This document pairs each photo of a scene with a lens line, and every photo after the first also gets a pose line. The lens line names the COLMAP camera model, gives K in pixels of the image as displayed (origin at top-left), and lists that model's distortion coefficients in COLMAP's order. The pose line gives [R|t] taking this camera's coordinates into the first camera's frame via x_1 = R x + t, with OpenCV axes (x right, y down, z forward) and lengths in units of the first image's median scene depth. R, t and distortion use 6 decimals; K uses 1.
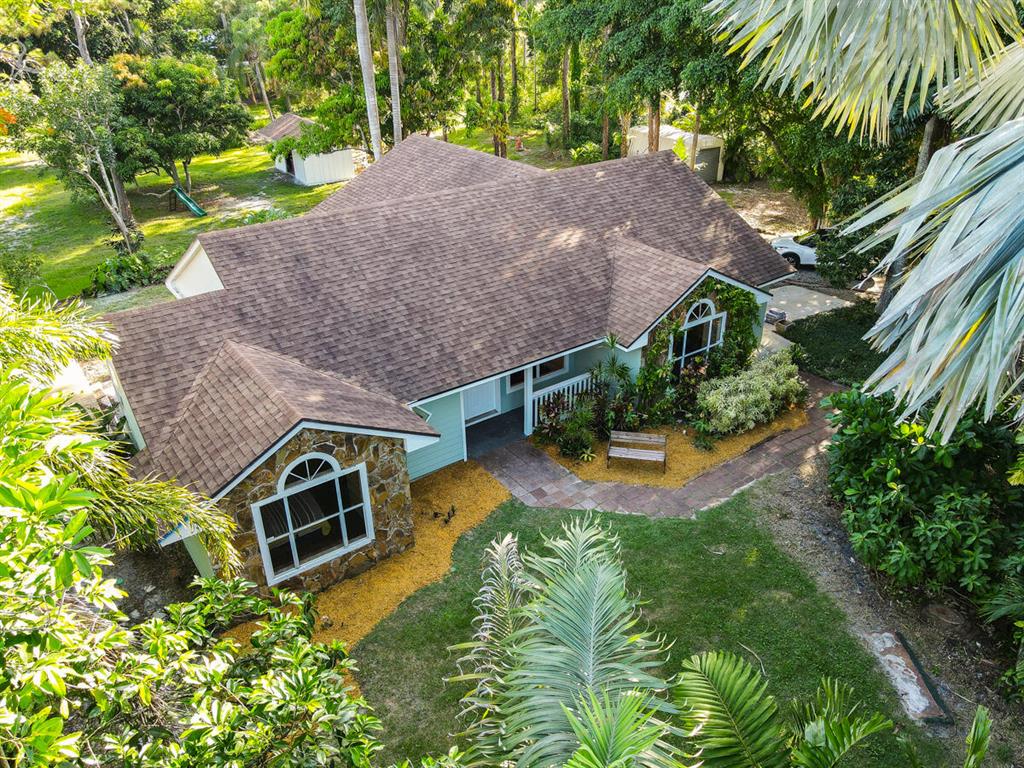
lens RADIAL K [[740.4, 0, 512.0], [0, 740.4, 384.0], [0, 0, 1]] dist [0.022278, -0.000060]
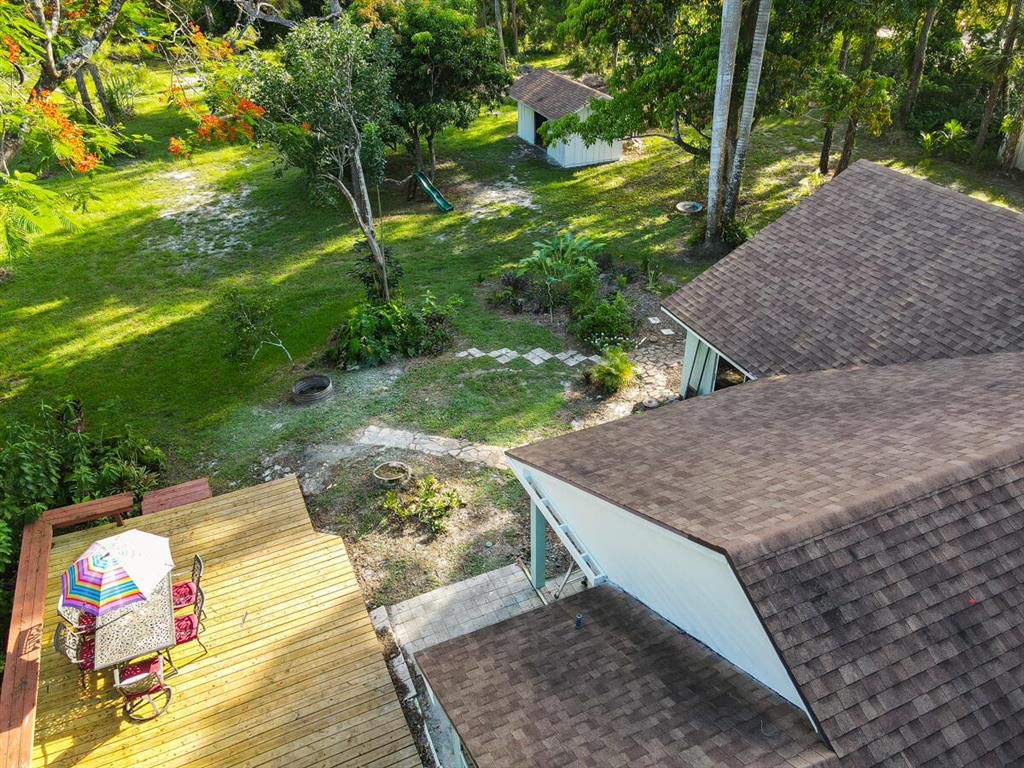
lens RADIAL K [[749.8, 0, 512.0], [0, 749.8, 384.0], [0, 0, 1]] dist [-0.000080, -0.002529]
pose [[0.977879, 0.113902, -0.175441, -0.200921], [-0.097997, 0.990466, 0.096822, -0.135026], [0.184796, -0.077488, 0.979717, 0.242221]]
